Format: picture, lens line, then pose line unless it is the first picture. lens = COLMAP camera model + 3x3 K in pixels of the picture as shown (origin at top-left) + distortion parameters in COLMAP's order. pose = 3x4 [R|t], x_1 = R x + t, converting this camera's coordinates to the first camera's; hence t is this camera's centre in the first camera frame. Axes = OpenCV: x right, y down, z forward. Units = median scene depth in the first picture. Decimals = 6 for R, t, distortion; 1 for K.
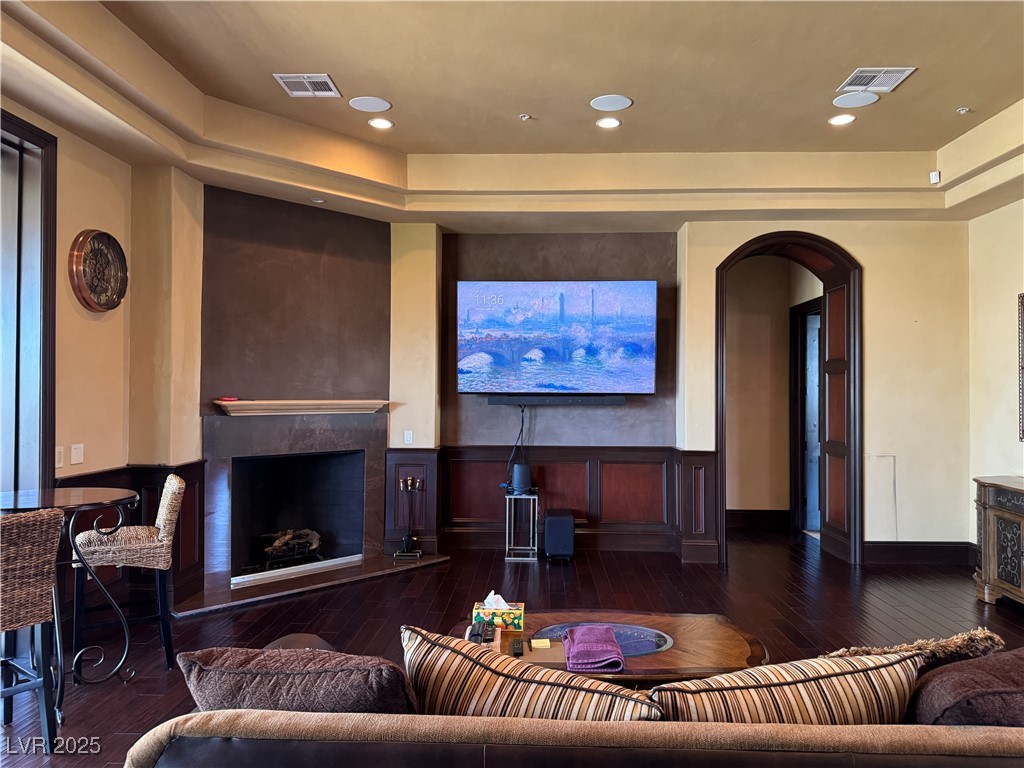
lens RADIAL K [[713.8, 0, 513.5], [0, 713.8, 388.2], [0, 0, 1]] dist [0.062932, -0.003717]
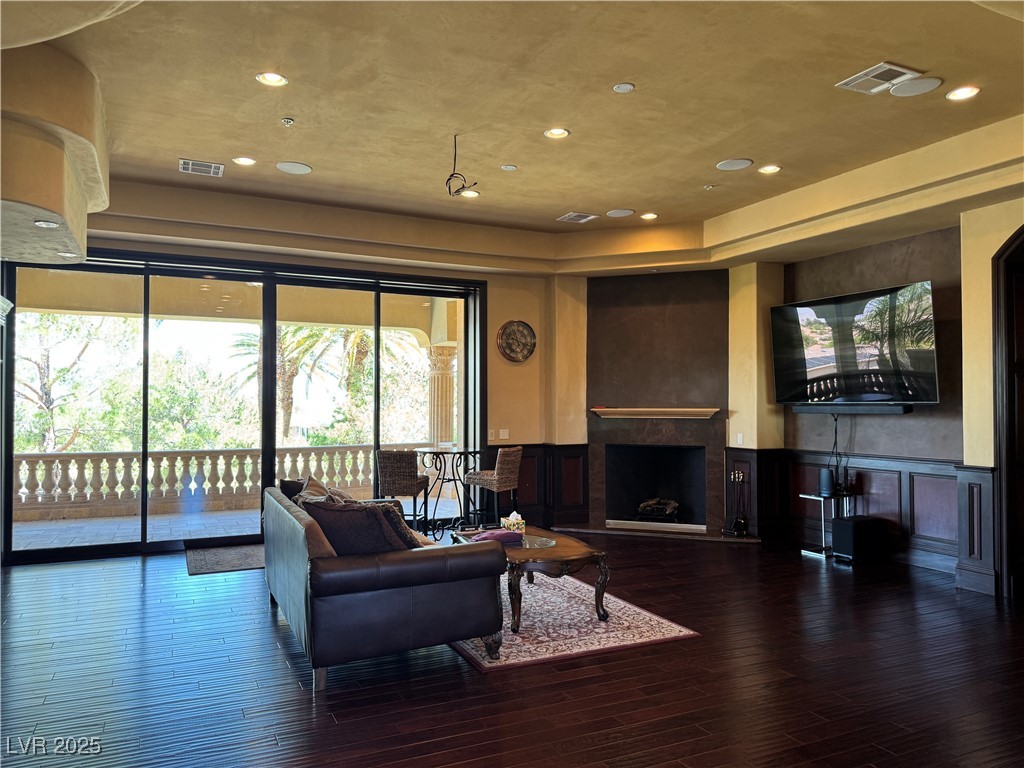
lens RADIAL K [[713.8, 0, 513.5], [0, 713.8, 388.2], [0, 0, 1]] dist [0.062932, -0.003717]
pose [[0.465454, -0.023841, -0.884751, 0.789343], [0.011094, 0.999716, -0.021103, 0.002930], [0.885002, 0.000007, 0.465586, 0.076936]]
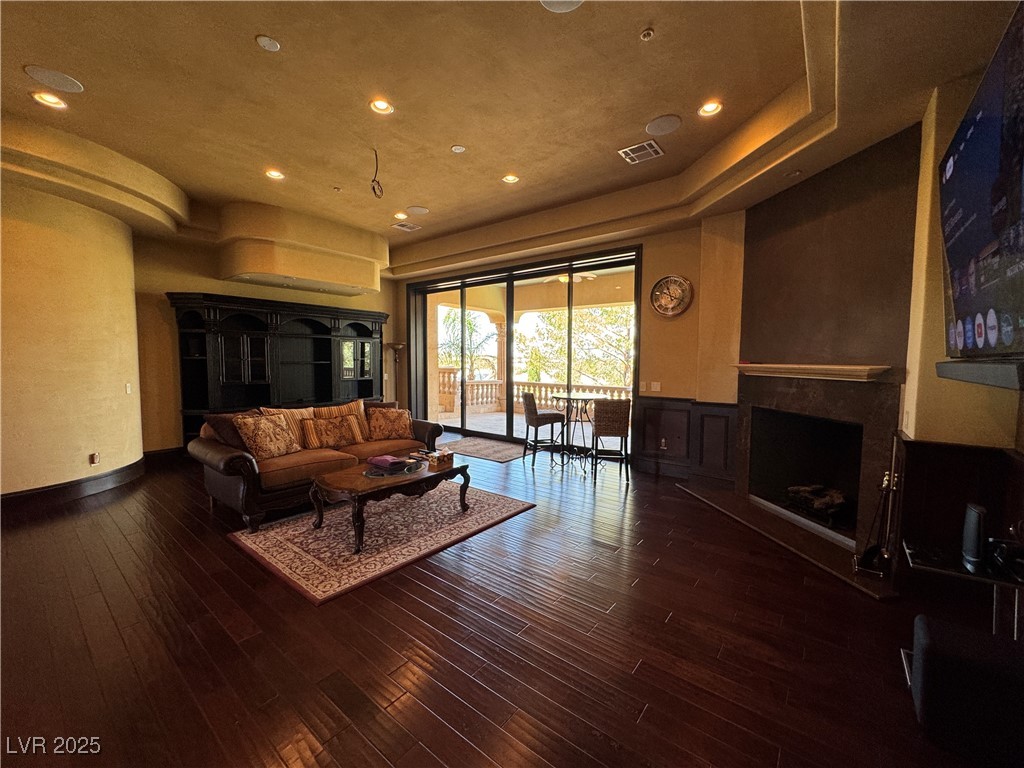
lens RADIAL K [[412.3, 0, 510.9], [0, 412.3, 383.7], [0, 0, 1]] dist [0.000376, 0.000243]
pose [[-0.590048, 0.043121, -0.806216, 0.426281], [0.000443, 0.998590, 0.053086, 0.011078], [0.807368, 0.030966, -0.589235, 0.943050]]
